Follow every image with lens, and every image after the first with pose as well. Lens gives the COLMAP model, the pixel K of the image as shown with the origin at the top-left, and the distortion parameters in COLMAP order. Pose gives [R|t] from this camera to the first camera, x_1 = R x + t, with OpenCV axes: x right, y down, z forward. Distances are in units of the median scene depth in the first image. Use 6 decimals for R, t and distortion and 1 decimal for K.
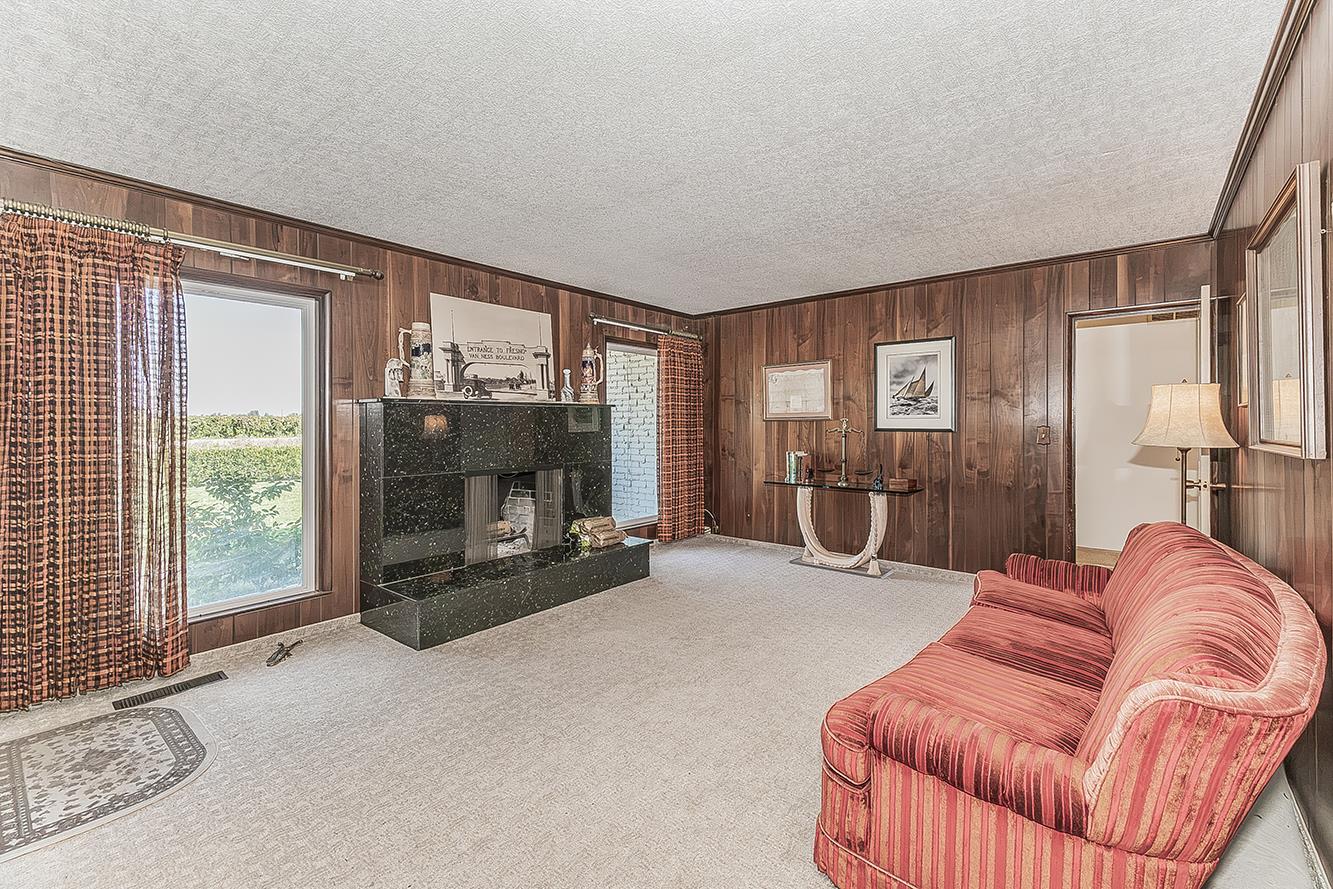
lens RADIAL K [[579.4, 0, 663.5], [0, 579.4, 427.8], [0, 0, 1]] dist [0.000812, 0.000094]
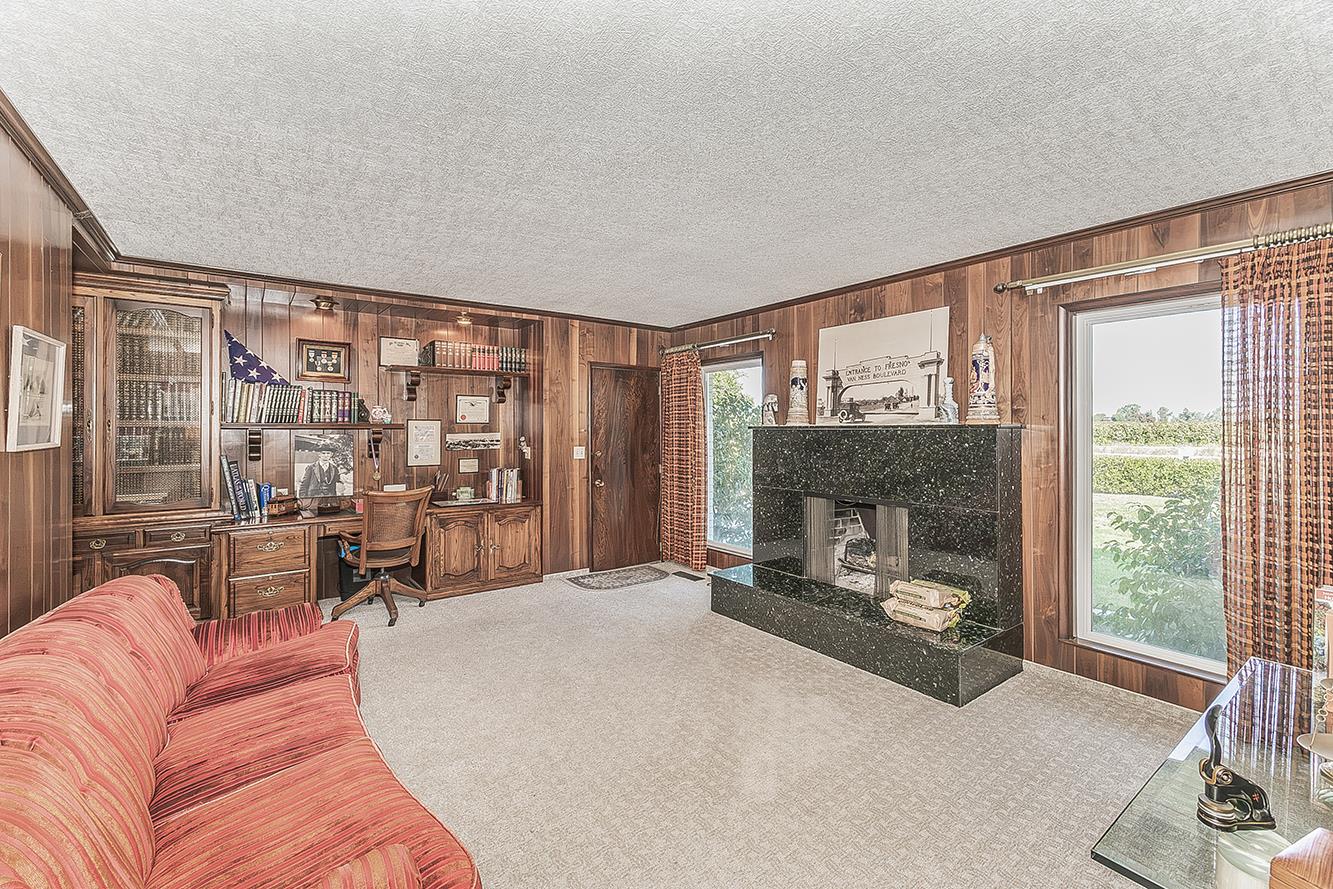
lens RADIAL K [[565.4, 0, 673.3], [0, 565.4, 443.1], [0, 0, 1]] dist [-0.000039, 0.000066]
pose [[-0.235261, 0.010505, -0.971876, 0.610570], [-0.022684, 0.999610, 0.016295, -0.020997], [0.971668, 0.025879, -0.234931, 0.831854]]
